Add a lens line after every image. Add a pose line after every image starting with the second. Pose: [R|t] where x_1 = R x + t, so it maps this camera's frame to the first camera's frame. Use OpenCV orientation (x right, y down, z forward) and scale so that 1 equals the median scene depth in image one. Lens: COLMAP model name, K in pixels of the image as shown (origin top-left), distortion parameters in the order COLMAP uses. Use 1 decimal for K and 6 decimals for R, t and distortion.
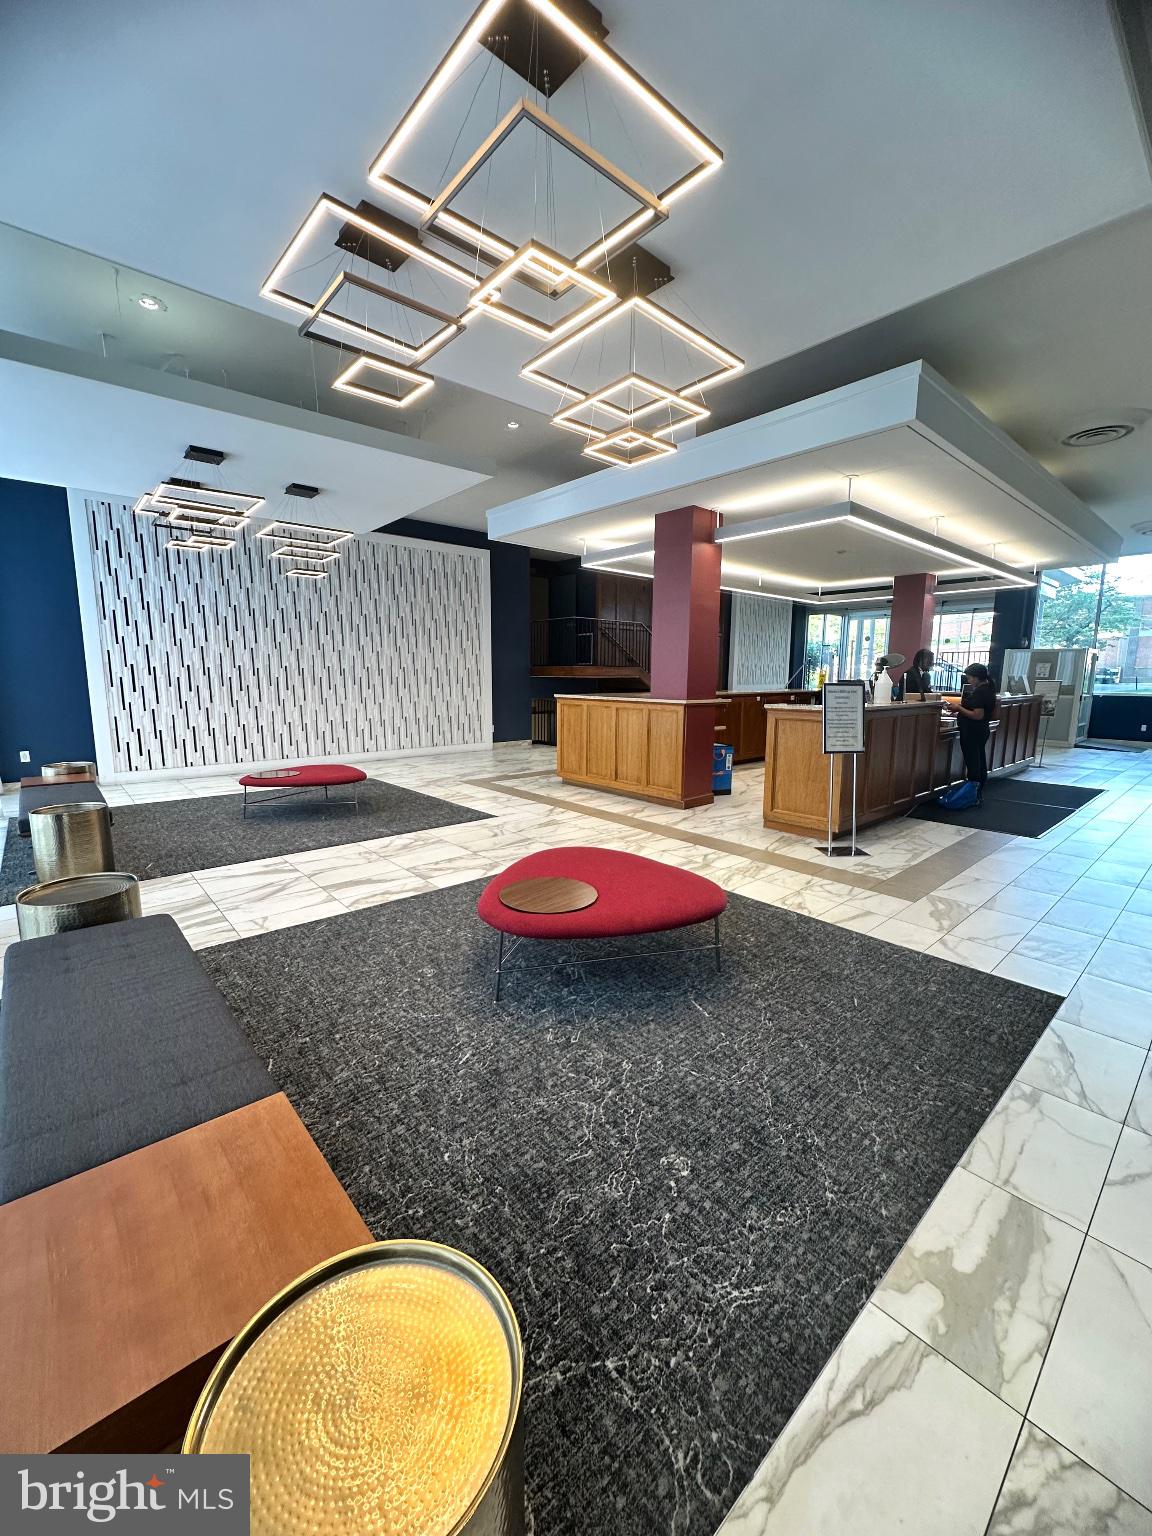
lens RADIAL K [[617.9, 0, 578.3], [0, 617.9, 761.8], [0, 0, 1]] dist [-0.004517, 0.000828]
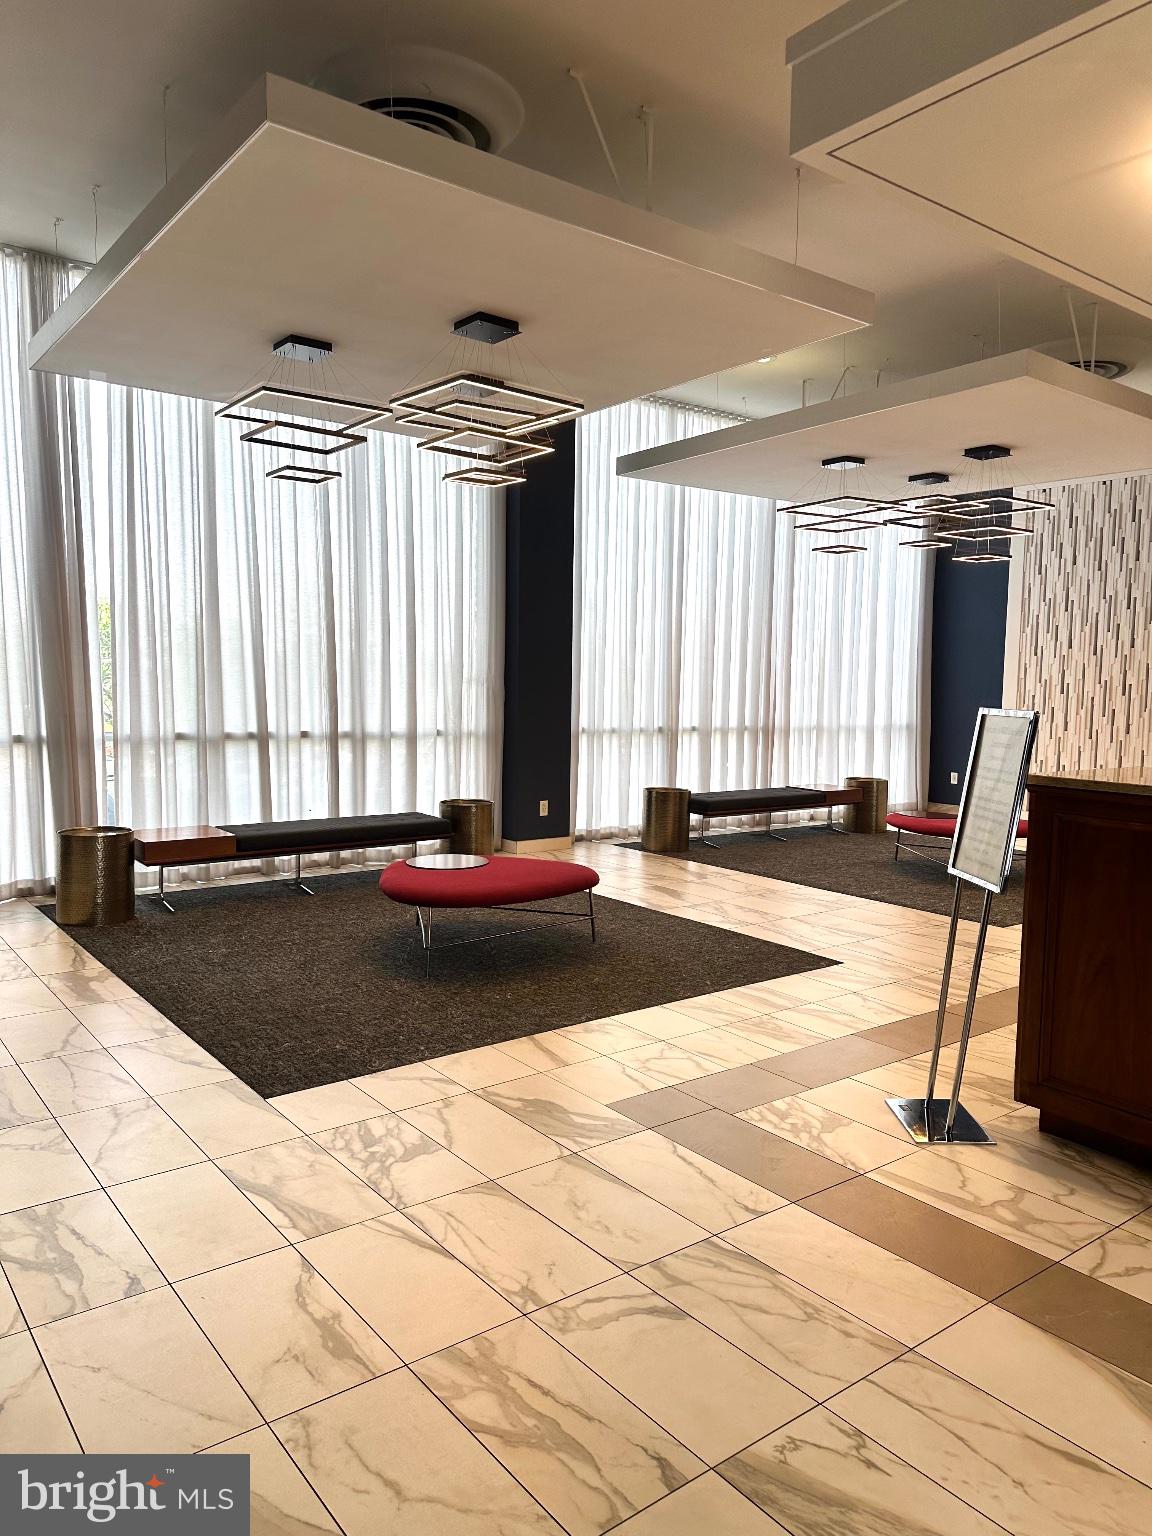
lens RADIAL K [[1076.5, 0, 583.3], [0, 1076.5, 763.6], [0, 0, 1]] dist [0.071948, -0.098036]
pose [[-0.073183, 0.070413, -0.994830, 1.372391], [-0.161998, 0.983418, 0.081522, -0.127734], [0.984074, 0.167126, -0.060563, 0.931714]]
